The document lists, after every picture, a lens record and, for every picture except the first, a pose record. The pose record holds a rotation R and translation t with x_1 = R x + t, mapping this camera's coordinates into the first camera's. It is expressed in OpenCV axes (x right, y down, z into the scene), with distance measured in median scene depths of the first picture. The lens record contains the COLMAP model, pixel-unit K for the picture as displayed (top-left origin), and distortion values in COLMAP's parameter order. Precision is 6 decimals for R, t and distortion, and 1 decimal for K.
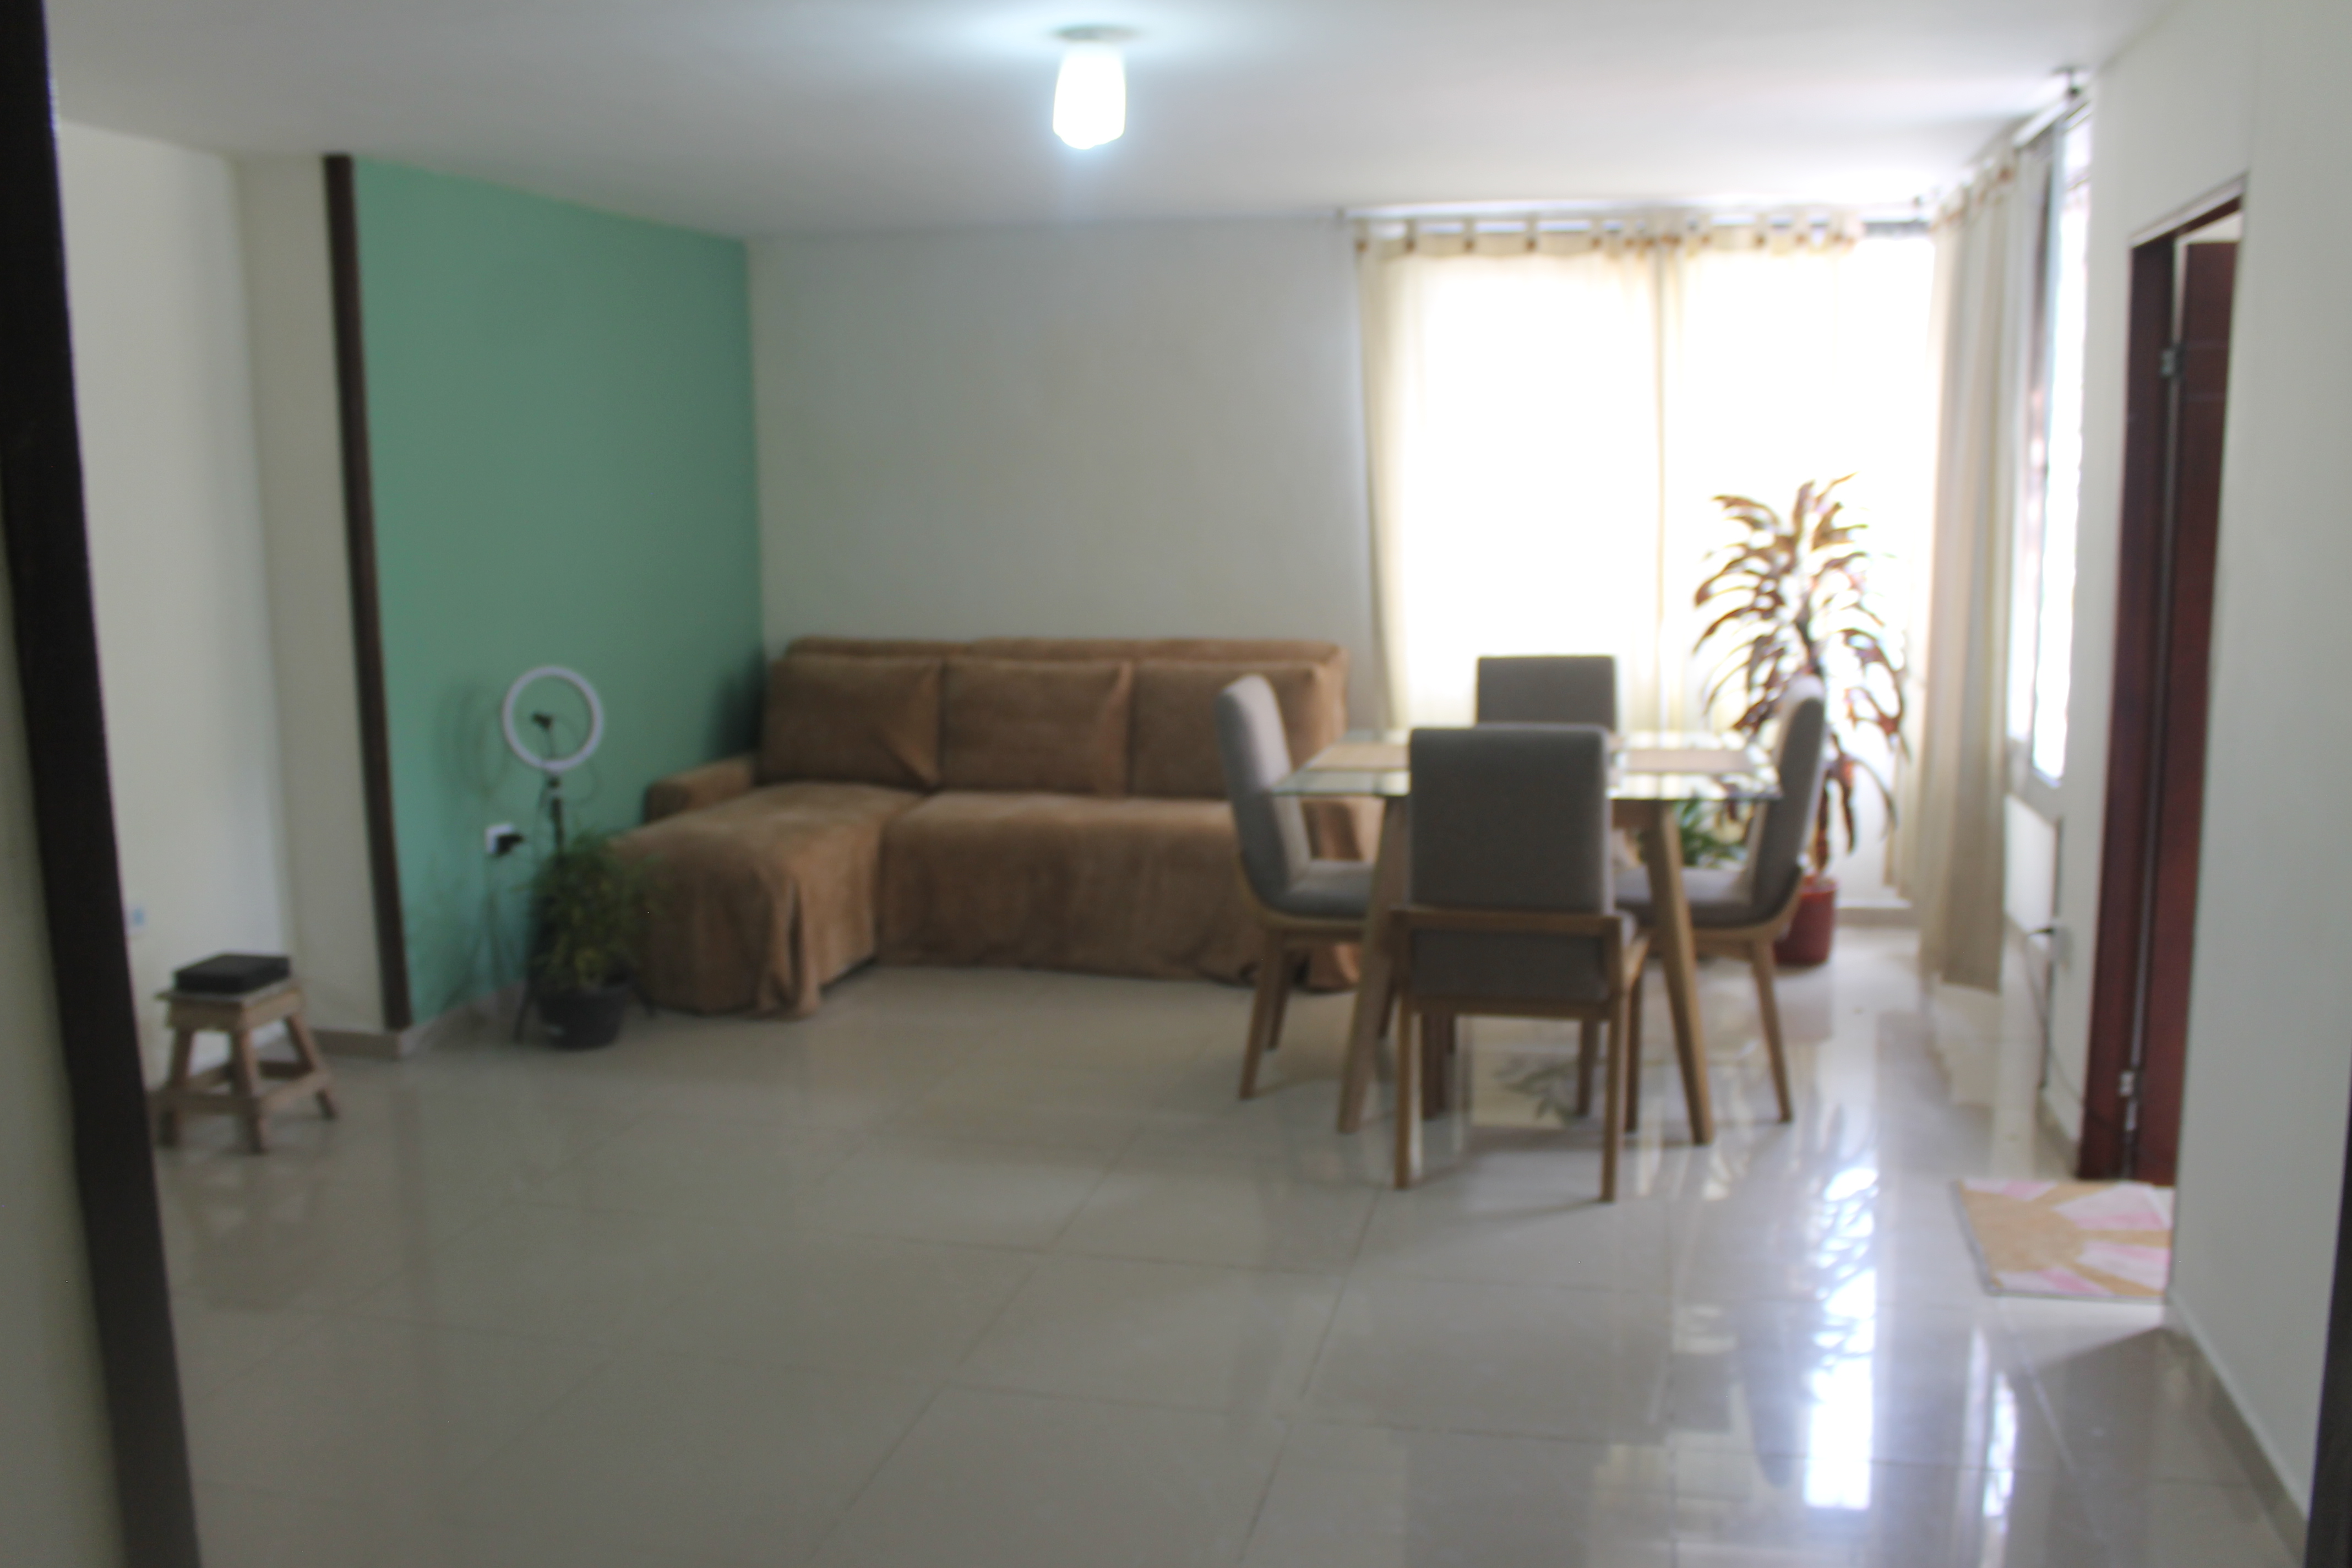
lens RADIAL K [[1972.0, 0, 1178.1], [0, 1972.0, 845.3], [0, 0, 1]] dist [-0.172944, 0.122479]
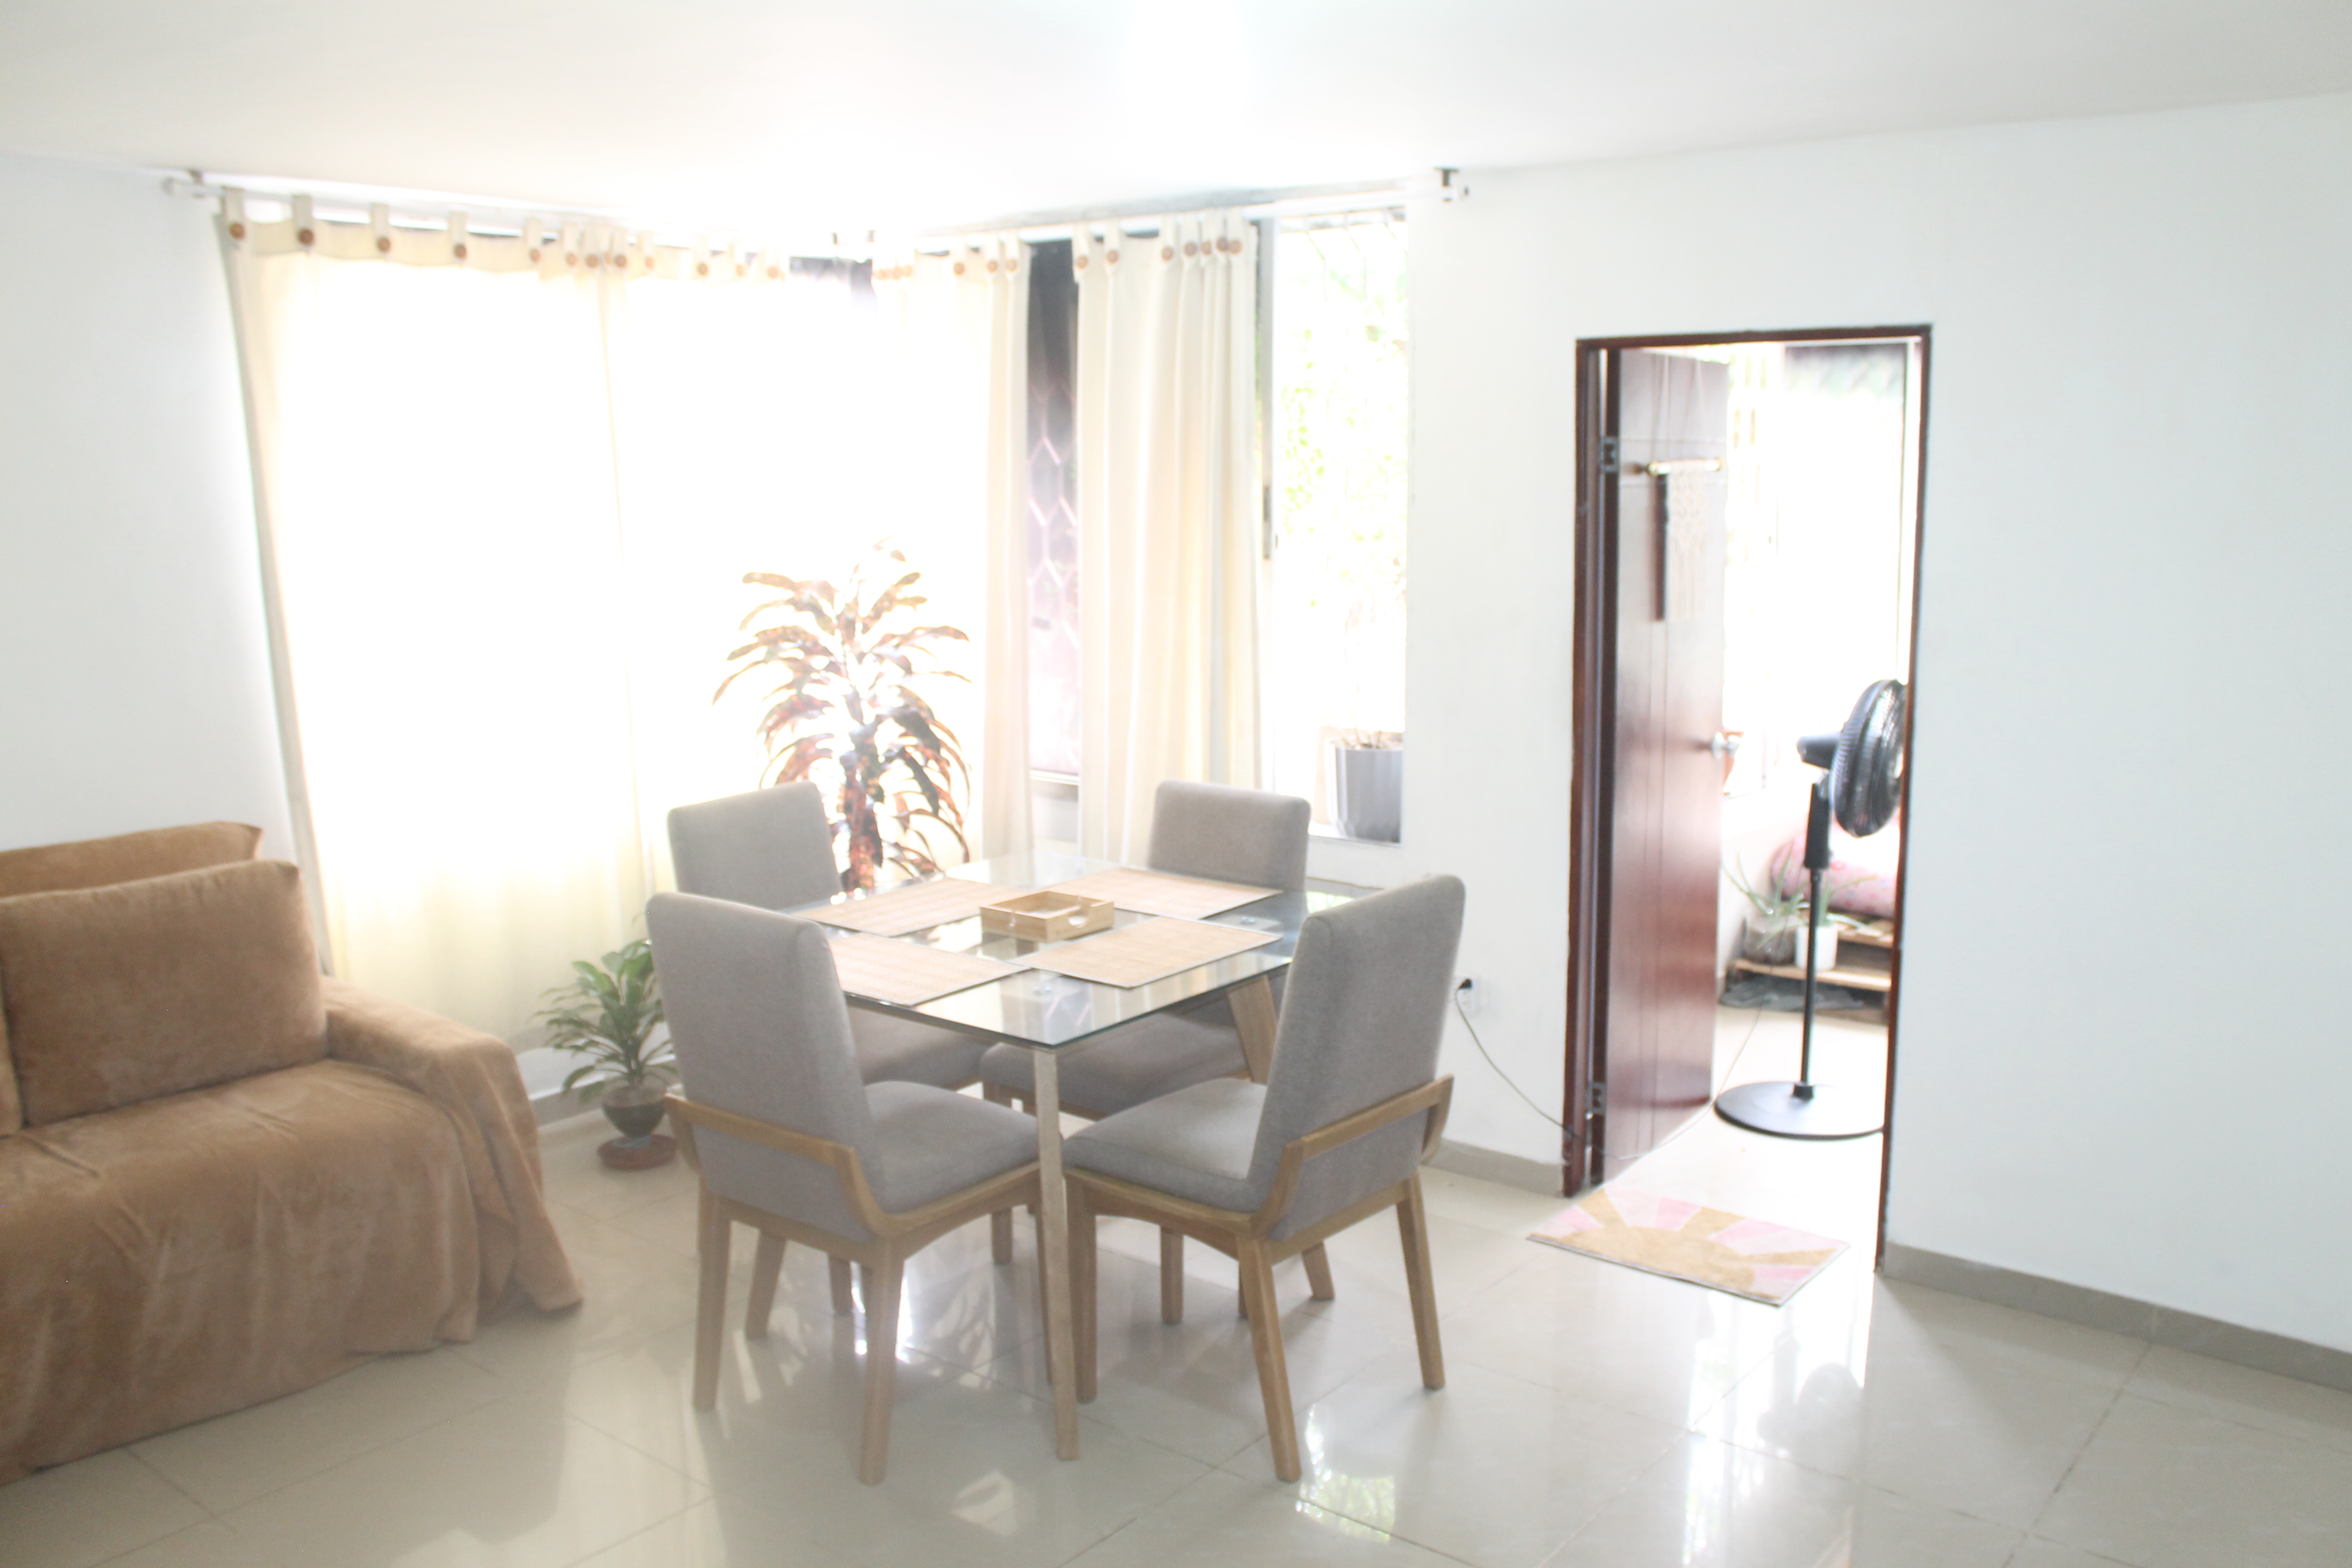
lens RADIAL K [[1972.0, 0, 1178.1], [0, 1972.0, 845.3], [0, 0, 1]] dist [-0.172944, 0.122479]
pose [[0.422520, -0.163983, 0.891396, -0.399656], [0.156111, 0.981965, 0.106648, -0.123227], [-0.892808, 0.094096, 0.440500, 0.458456]]
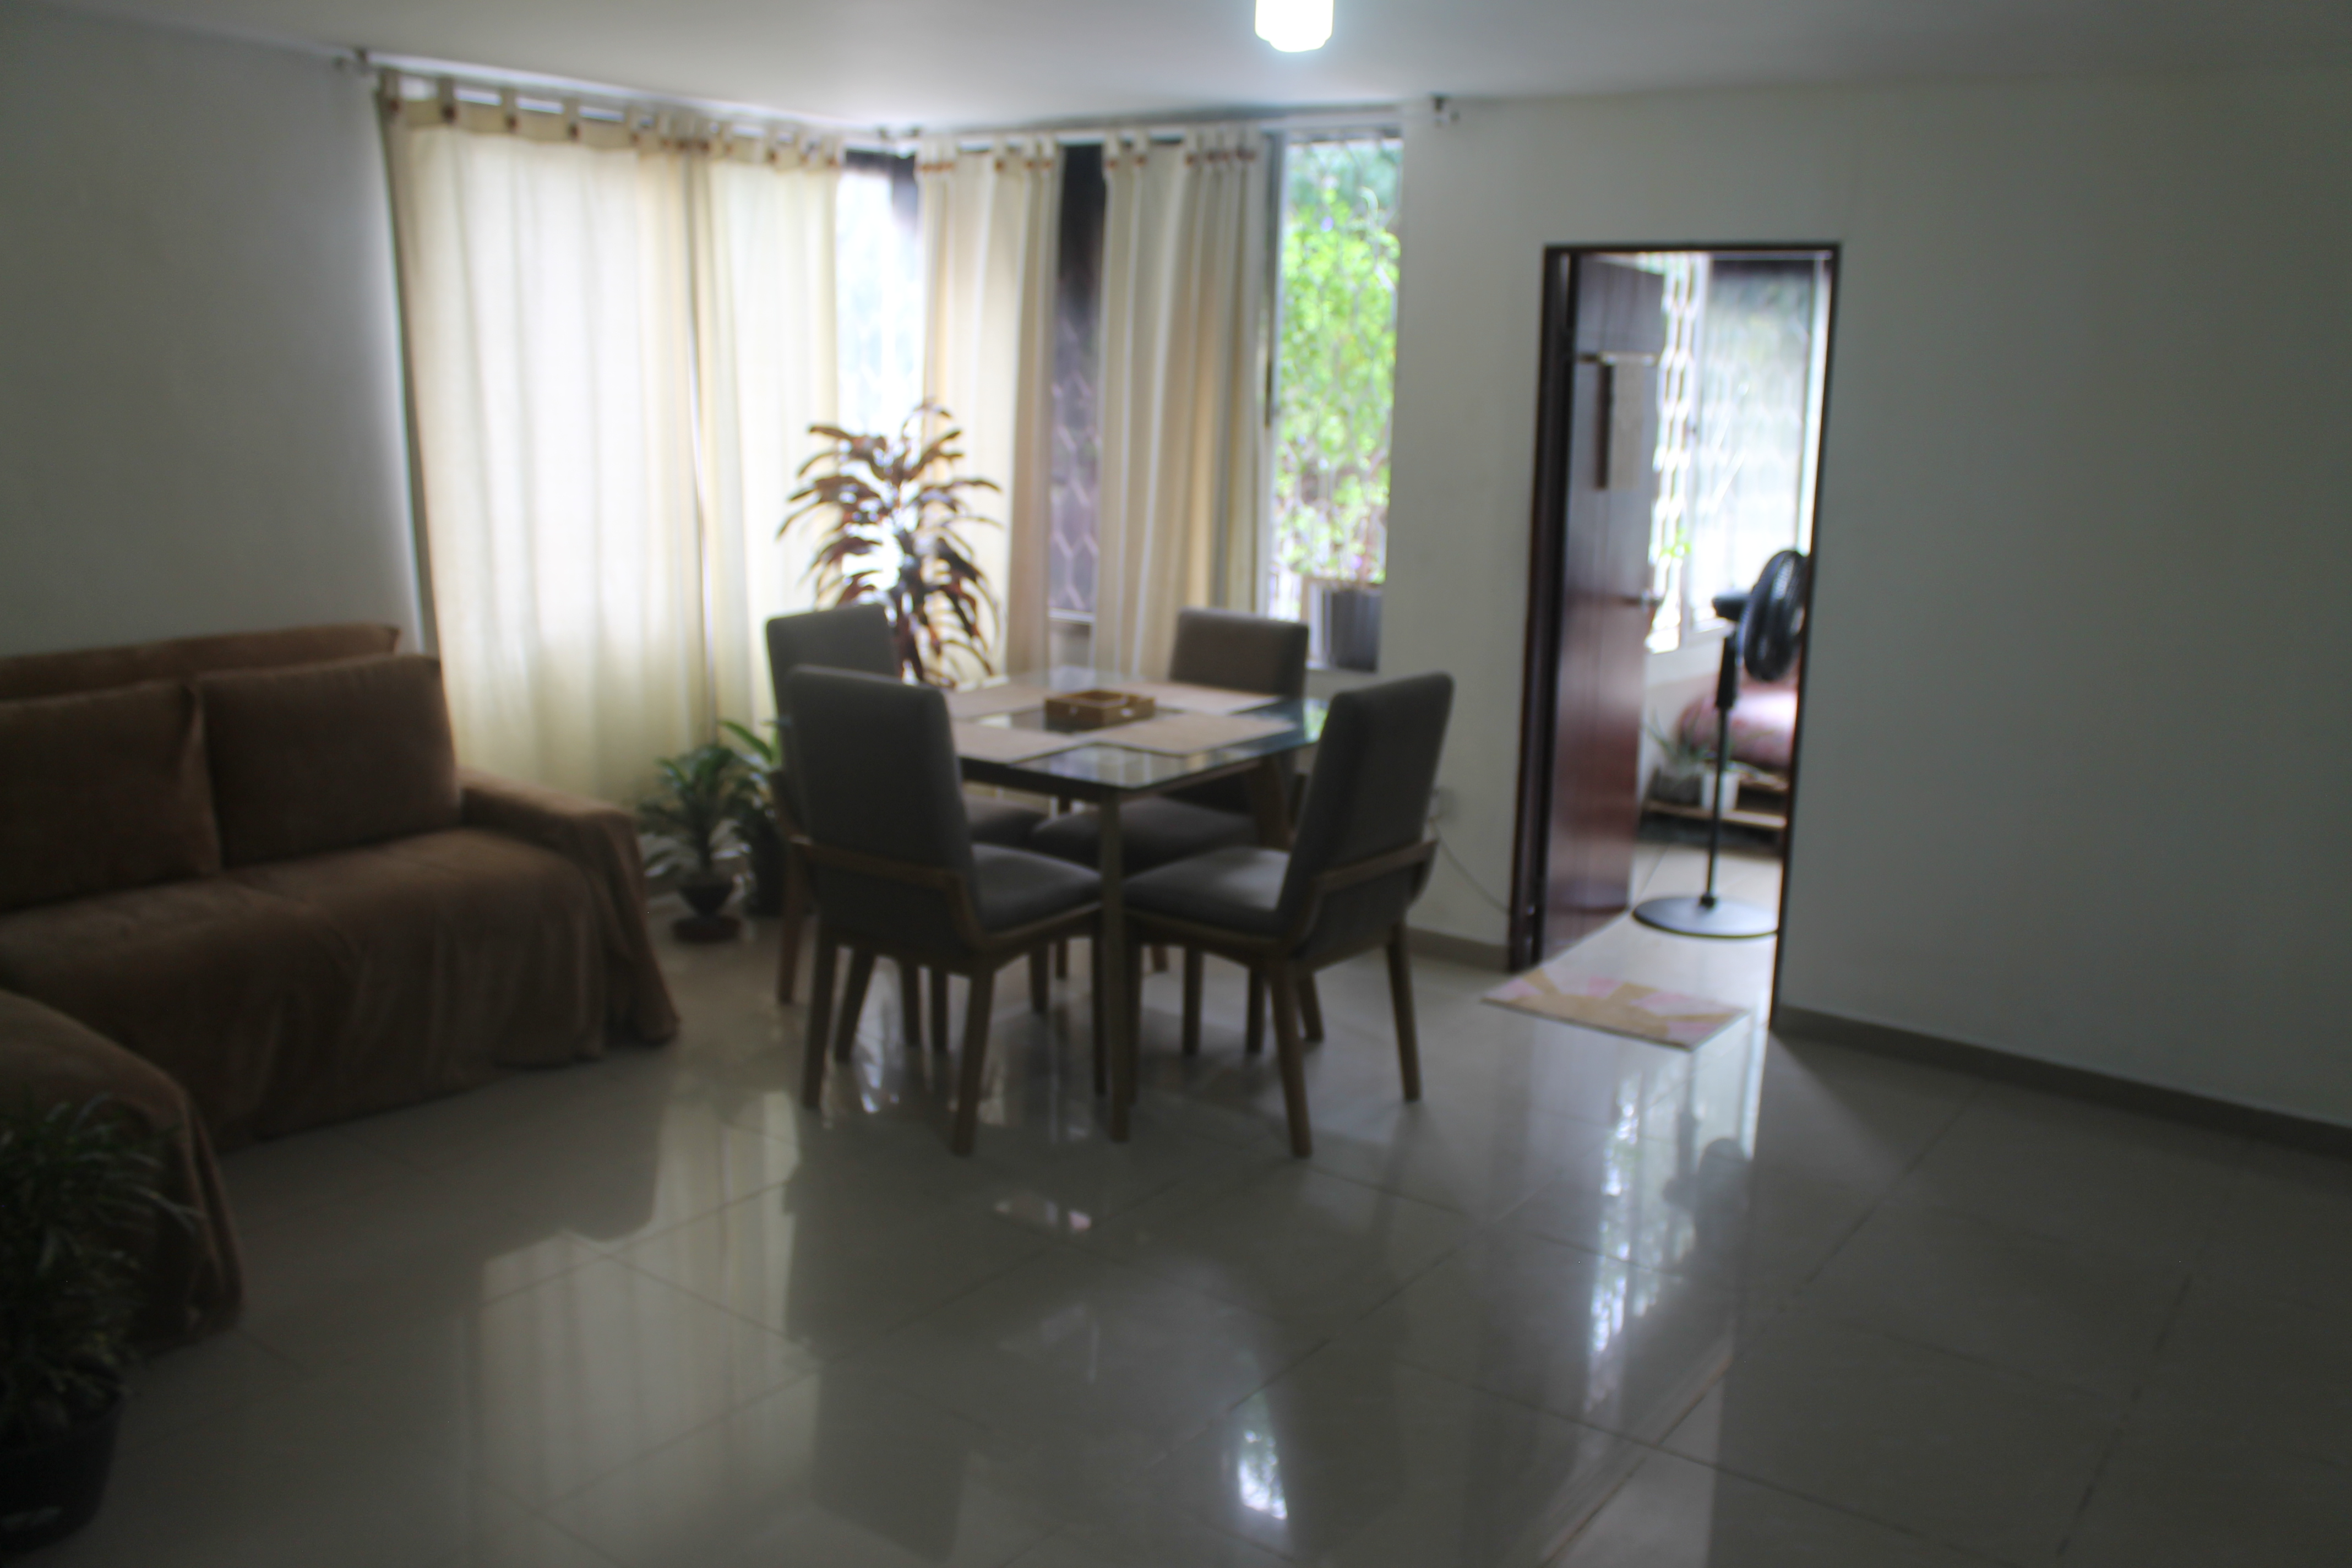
lens RADIAL K [[1972.0, 0, 1178.1], [0, 1972.0, 845.3], [0, 0, 1]] dist [-0.172944, 0.122479]
pose [[0.377932, -0.194689, 0.905132, -0.544186], [0.125820, 0.979371, 0.158122, -0.104589], [-0.917244, 0.054124, 0.394631, 0.451387]]
